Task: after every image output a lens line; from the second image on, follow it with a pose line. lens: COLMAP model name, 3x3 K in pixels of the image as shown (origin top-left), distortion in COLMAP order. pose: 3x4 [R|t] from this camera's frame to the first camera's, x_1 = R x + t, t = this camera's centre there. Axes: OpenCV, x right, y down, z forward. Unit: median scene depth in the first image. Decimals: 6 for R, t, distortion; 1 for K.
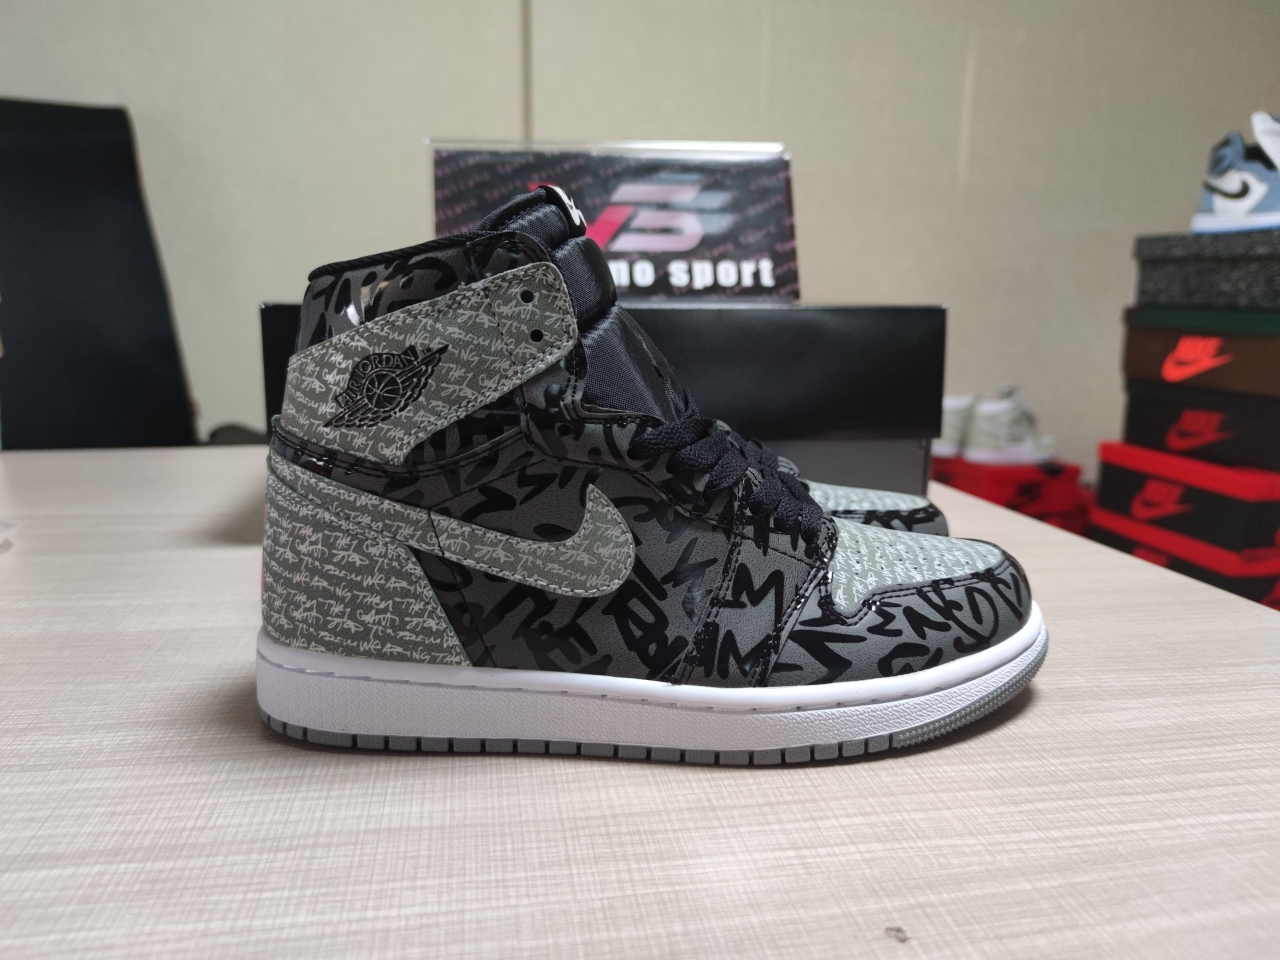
lens RADIAL K [[1003.2, 0, 636.8], [0, 1003.2, 477.8], [0, 0, 1]] dist [-0.010370, 0.005923]
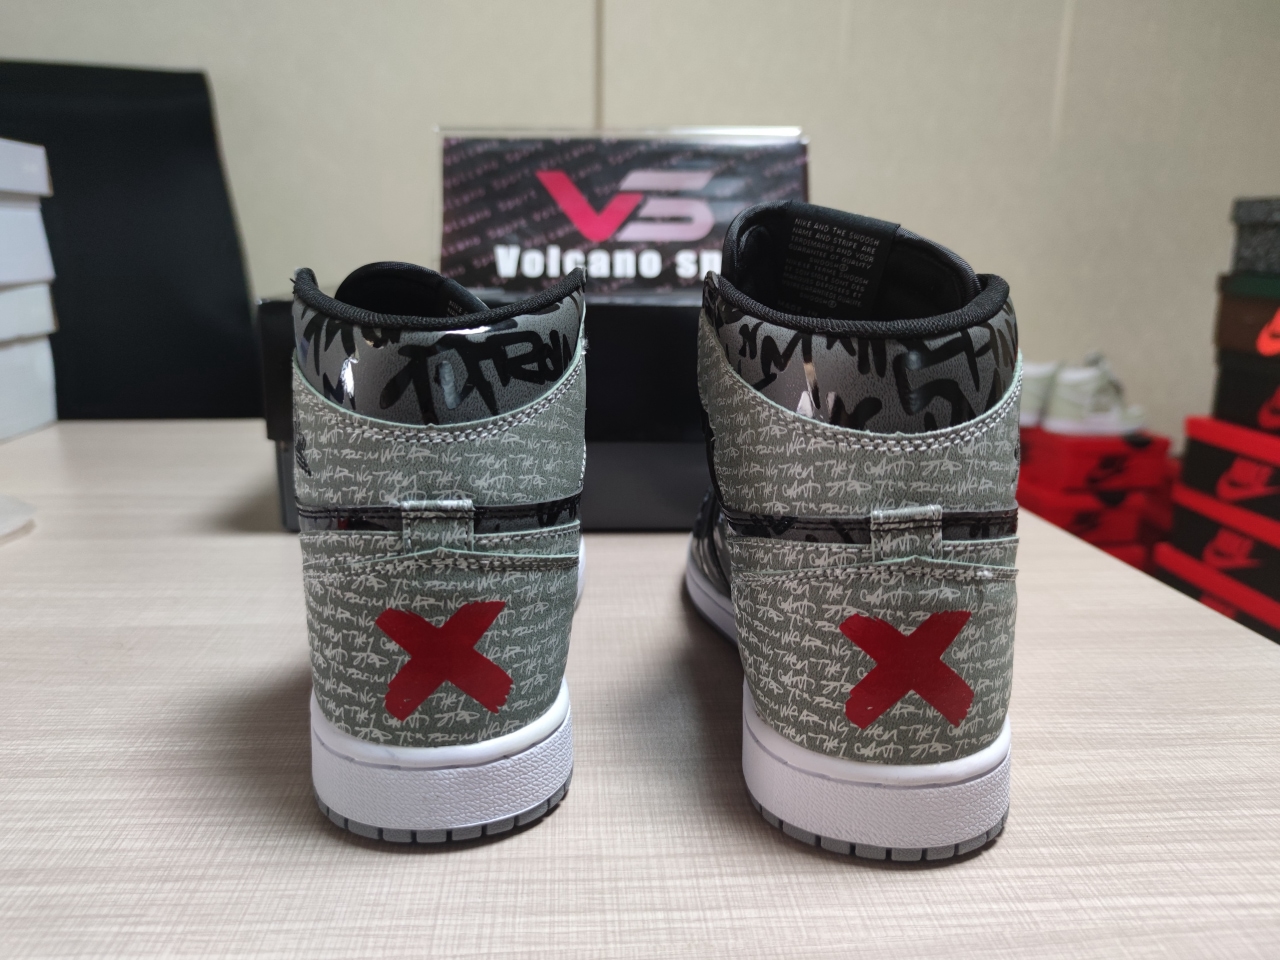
lens RADIAL K [[1003.2, 0, 635.0], [0, 1003.2, 469.5], [0, 0, 1]] dist [-0.010370, 0.005923]
pose [[0.995332, 0.024082, -0.093452, 0.185665], [-0.020094, 0.998856, 0.043387, -0.094779], [0.094390, -0.041307, 0.994678, 0.028111]]
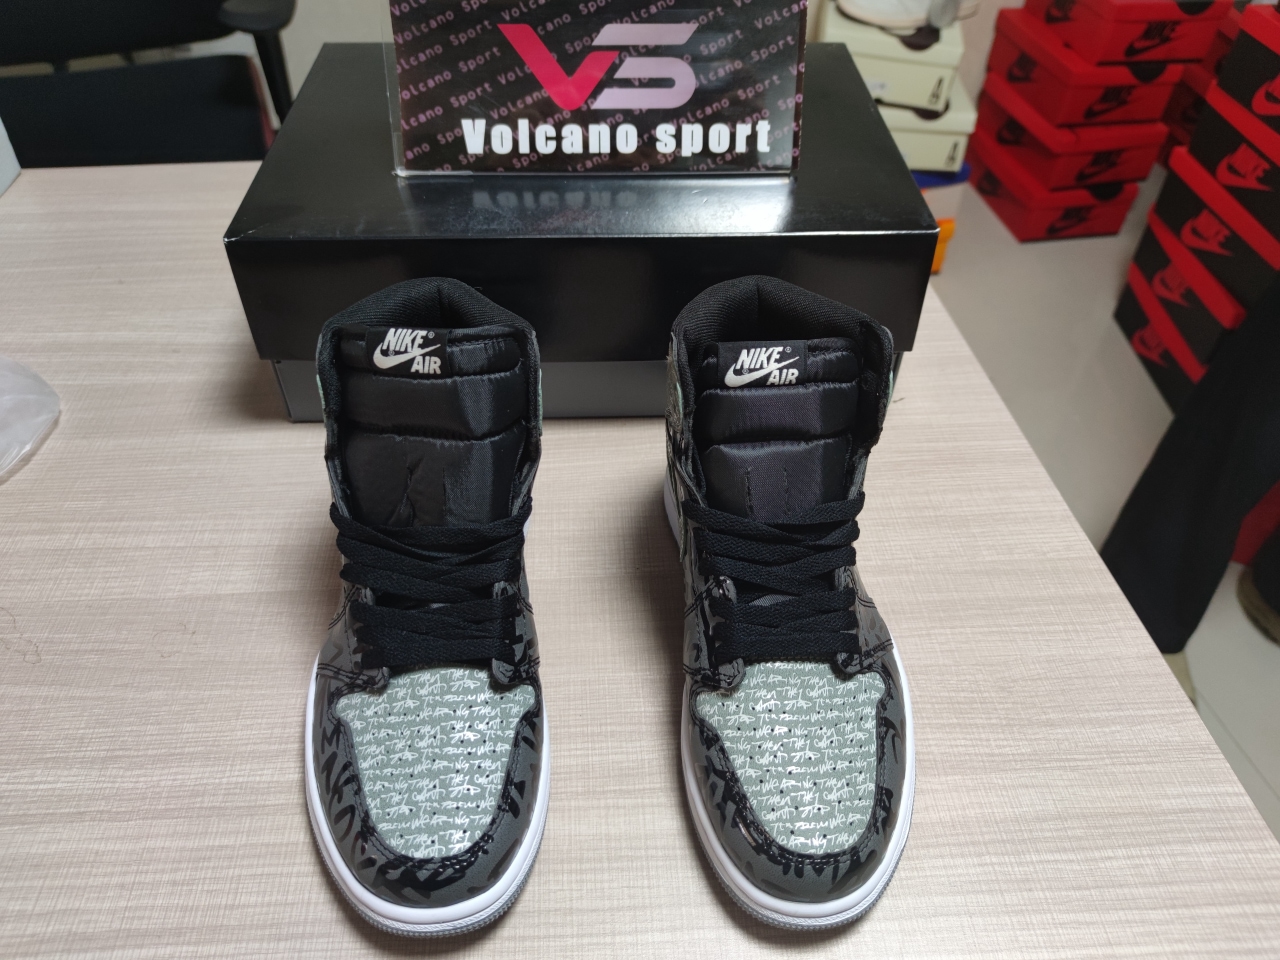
lens RADIAL K [[1003.2, 0, 642.3], [0, 1003.2, 469.3], [0, 0, 1]] dist [-0.010370, 0.005923]
pose [[0.994980, 0.071063, -0.070461, 0.224604], [-0.020257, 0.832533, 0.553605, -0.964370], [0.098002, -0.549398, 0.829793, 0.151074]]
